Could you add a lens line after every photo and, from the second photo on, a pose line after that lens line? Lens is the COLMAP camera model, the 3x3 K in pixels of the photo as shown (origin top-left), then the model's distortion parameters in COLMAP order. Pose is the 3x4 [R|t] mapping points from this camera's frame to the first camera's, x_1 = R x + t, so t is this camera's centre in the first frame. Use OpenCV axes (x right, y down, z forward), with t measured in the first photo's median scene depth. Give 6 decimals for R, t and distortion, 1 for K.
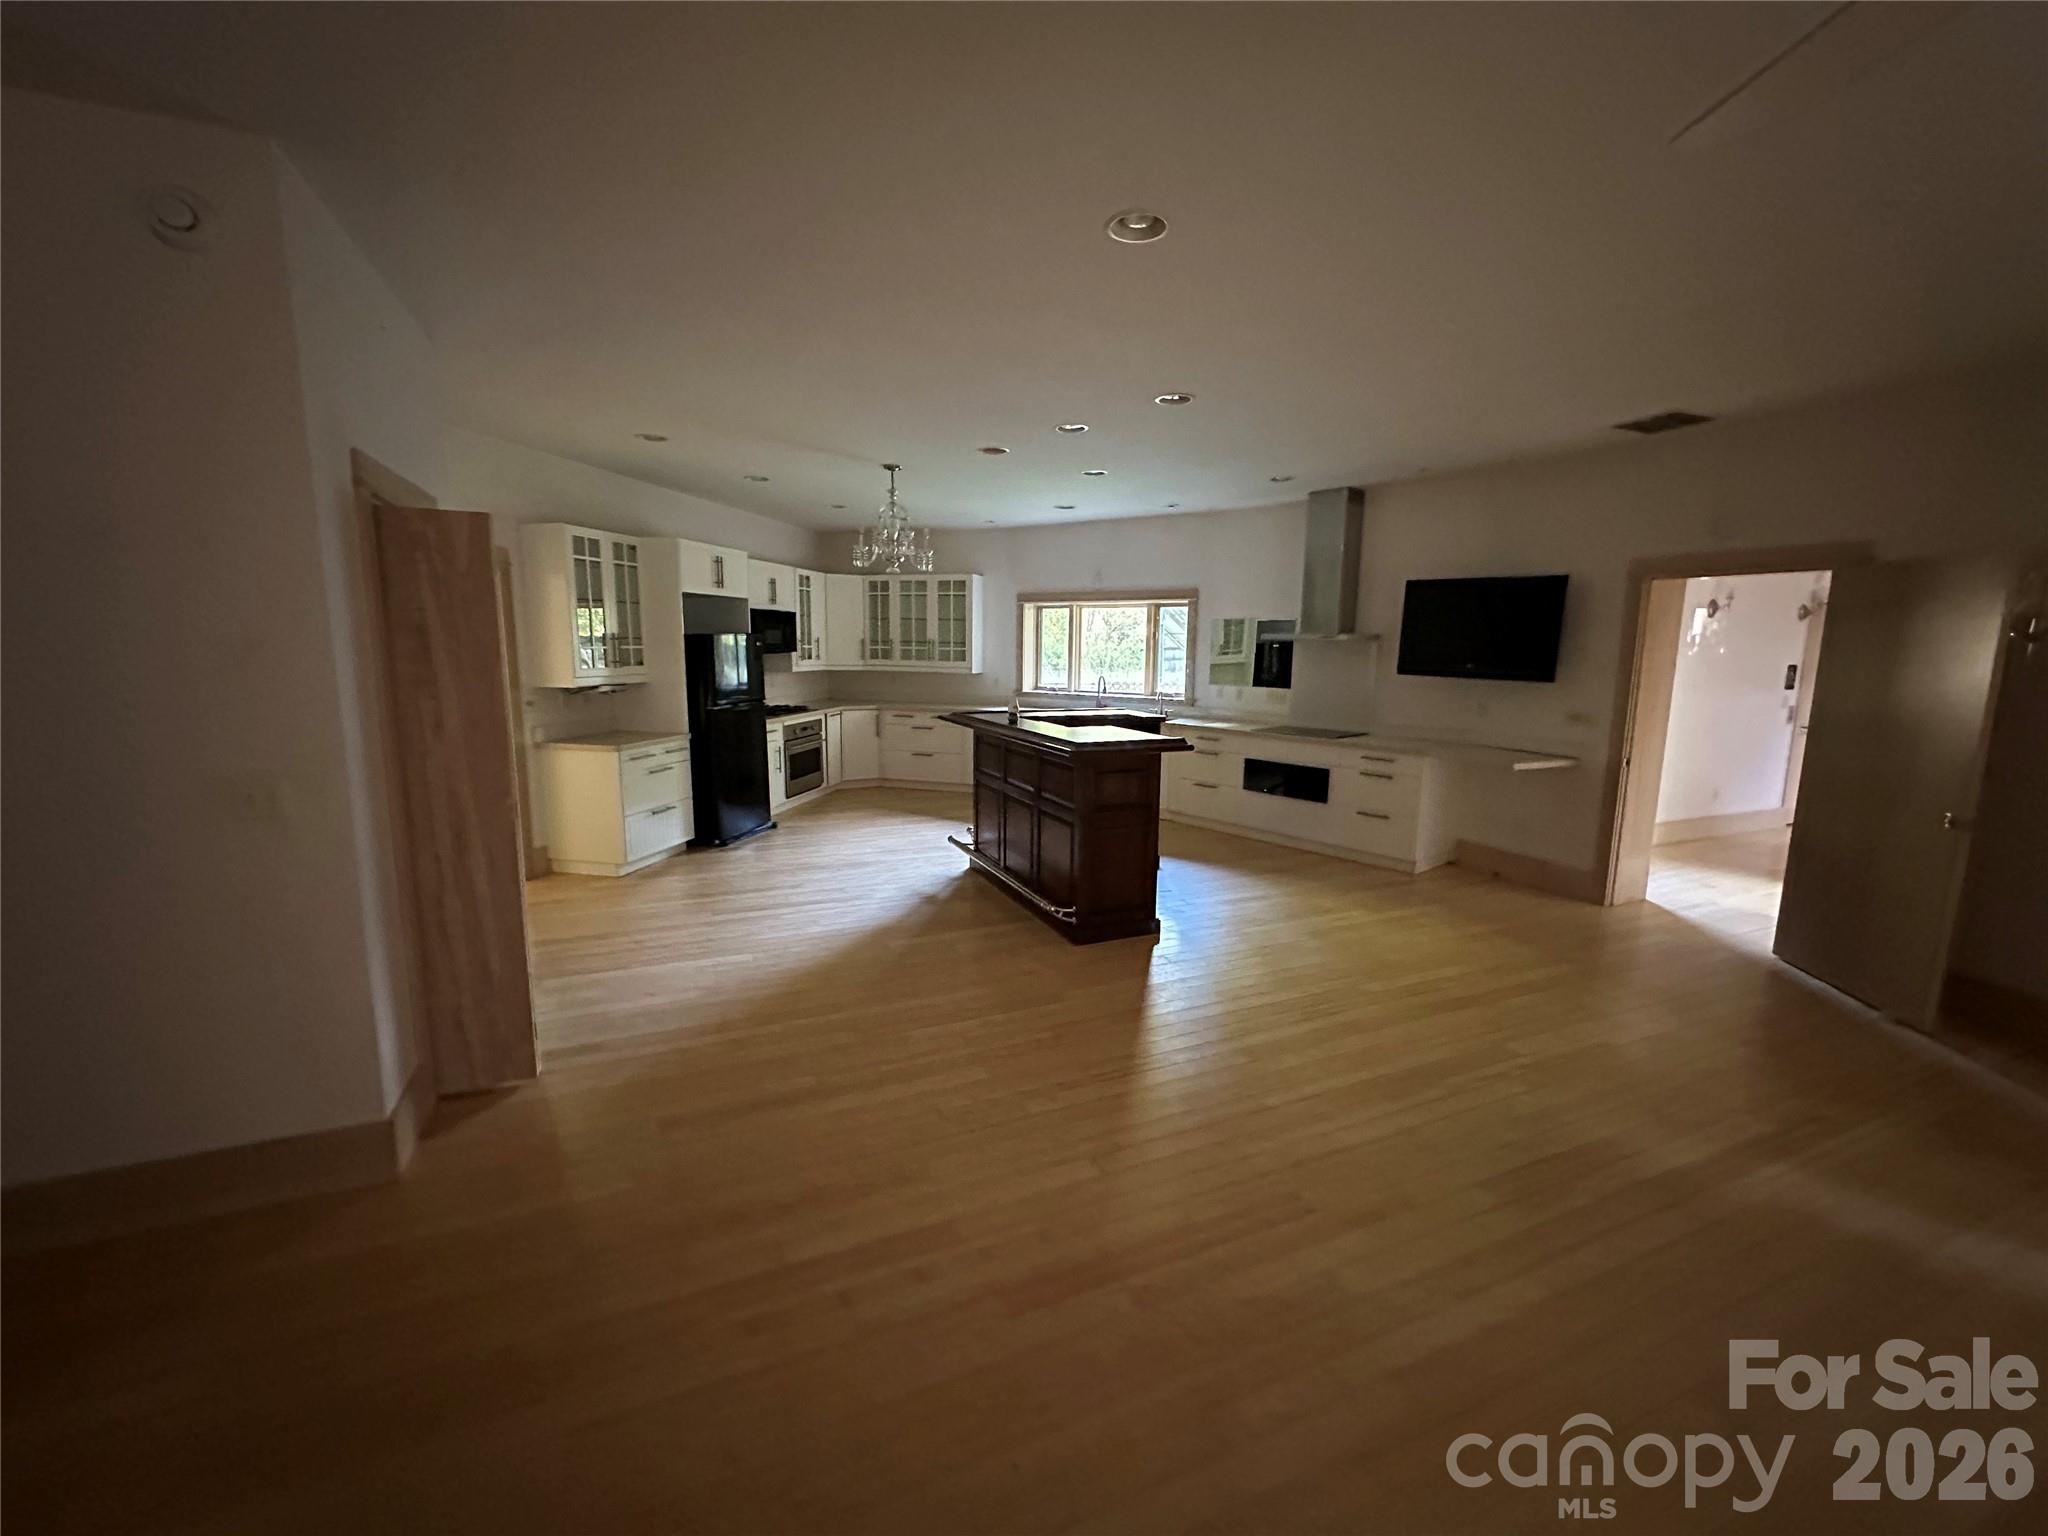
lens RADIAL K [[822.1, 0, 1028.1], [0, 822.1, 764.4], [0, 0, 1]] dist [0.016367, -0.000026]
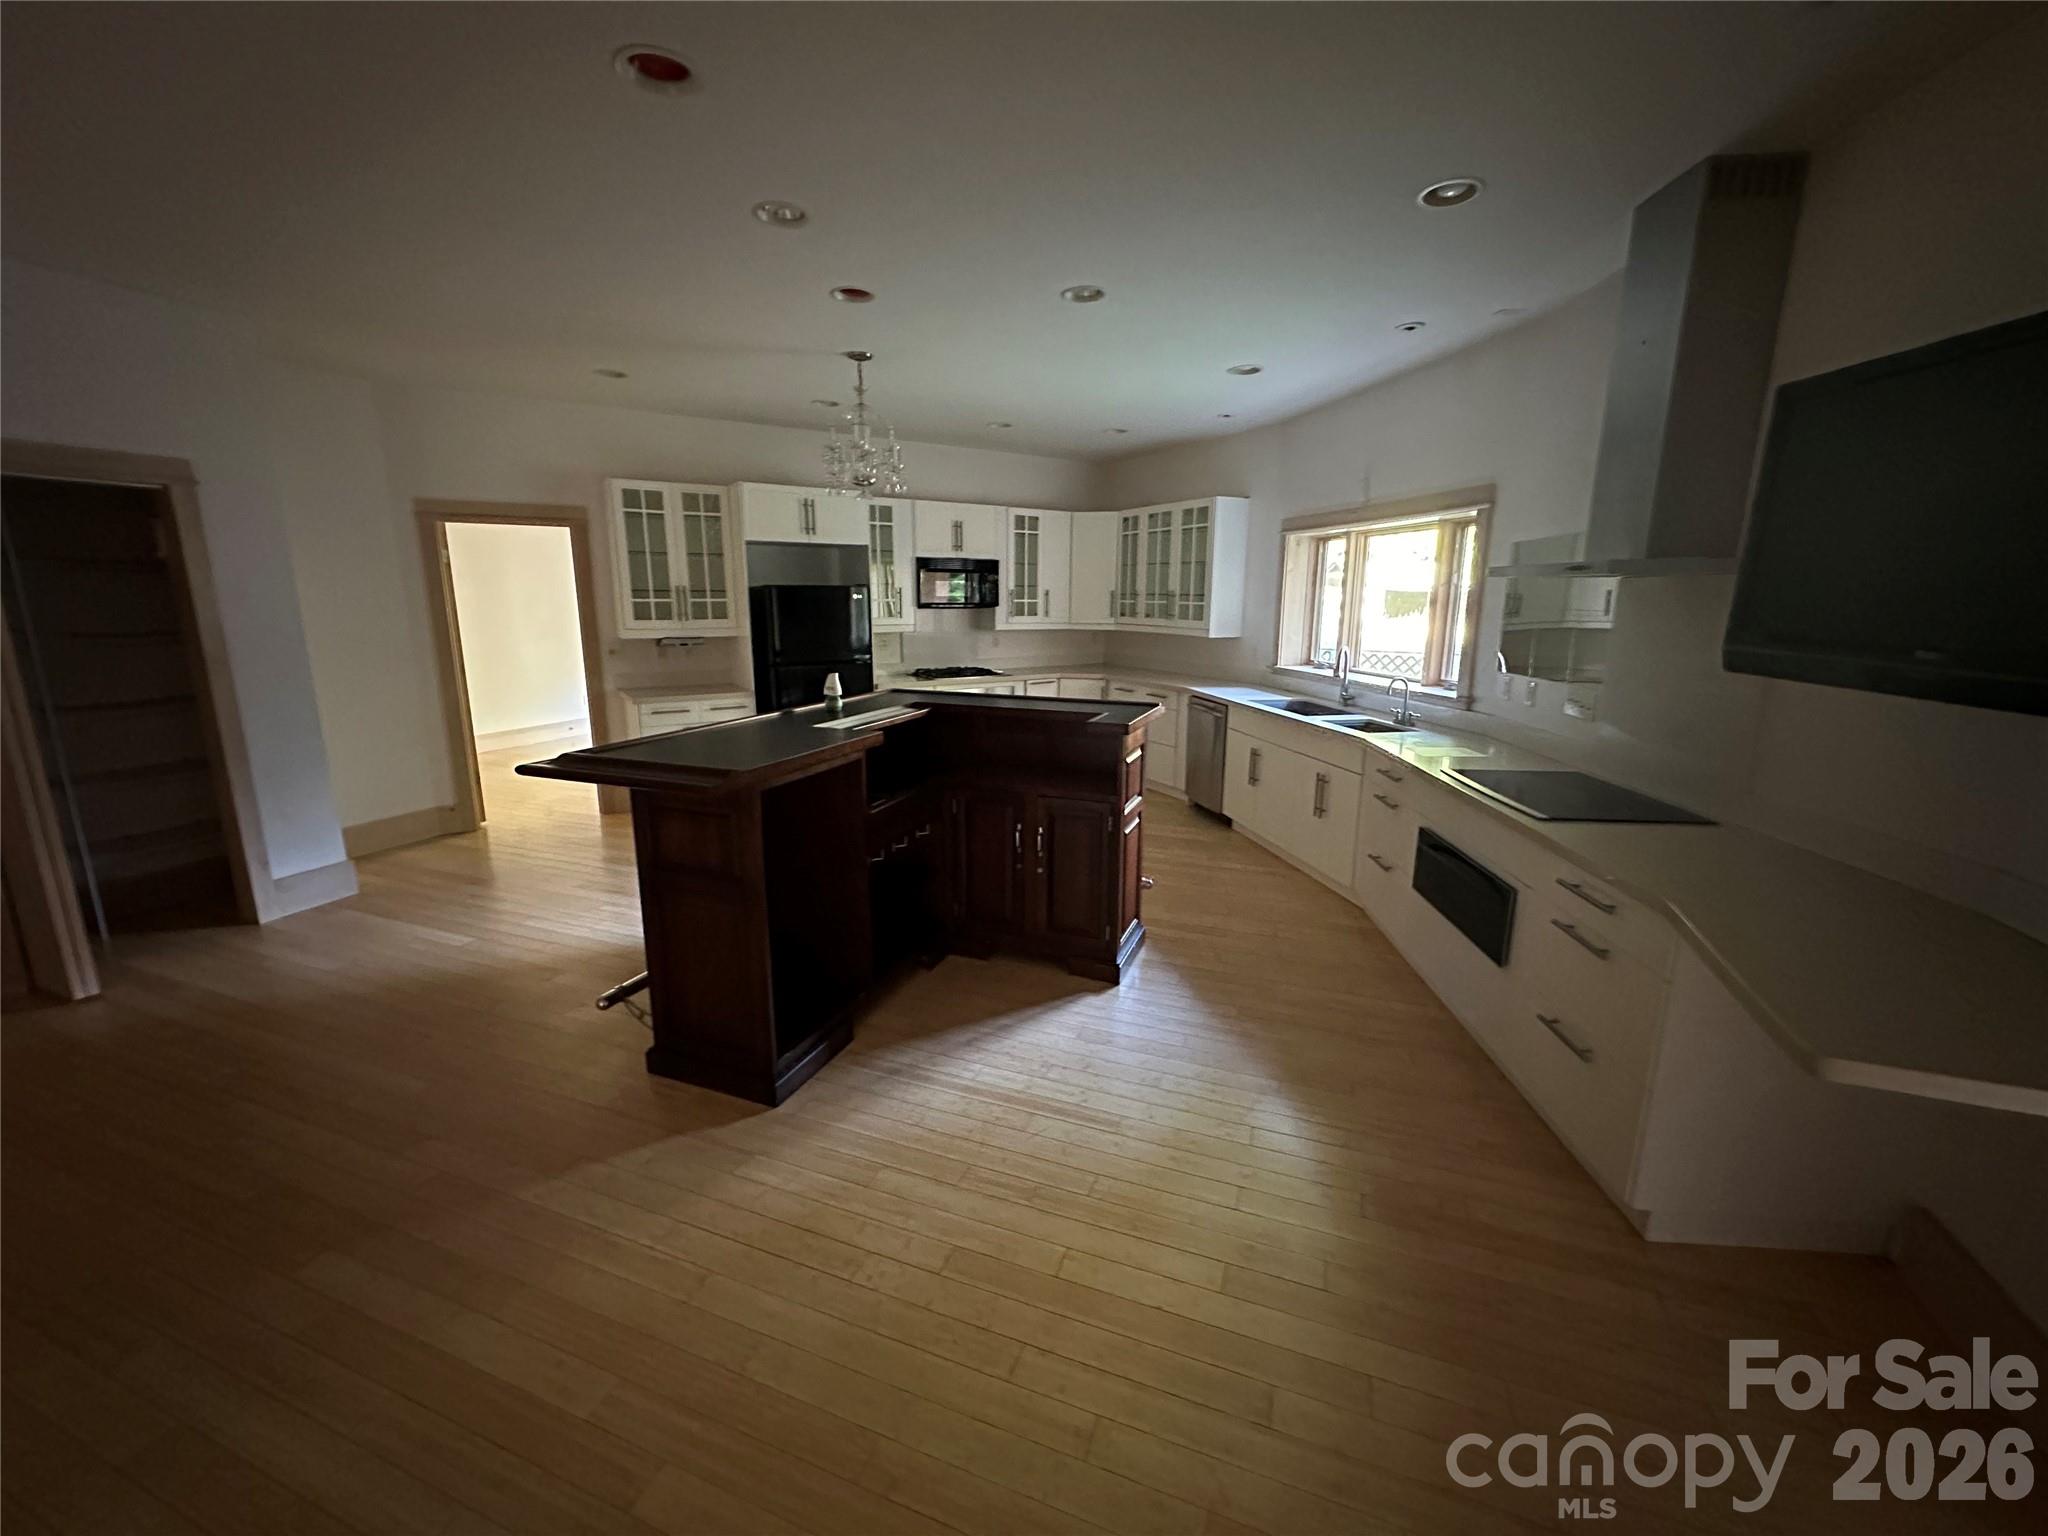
lens RADIAL K [[822.1, 0, 1025.2], [0, 822.1, 773.4], [0, 0, 1]] dist [0.016367, -0.000026]
pose [[0.706132, 0.144612, -0.693155, 0.353088], [-0.101300, 0.989485, 0.103238, -0.053963], [0.700796, -0.002683, 0.713356, 0.391206]]
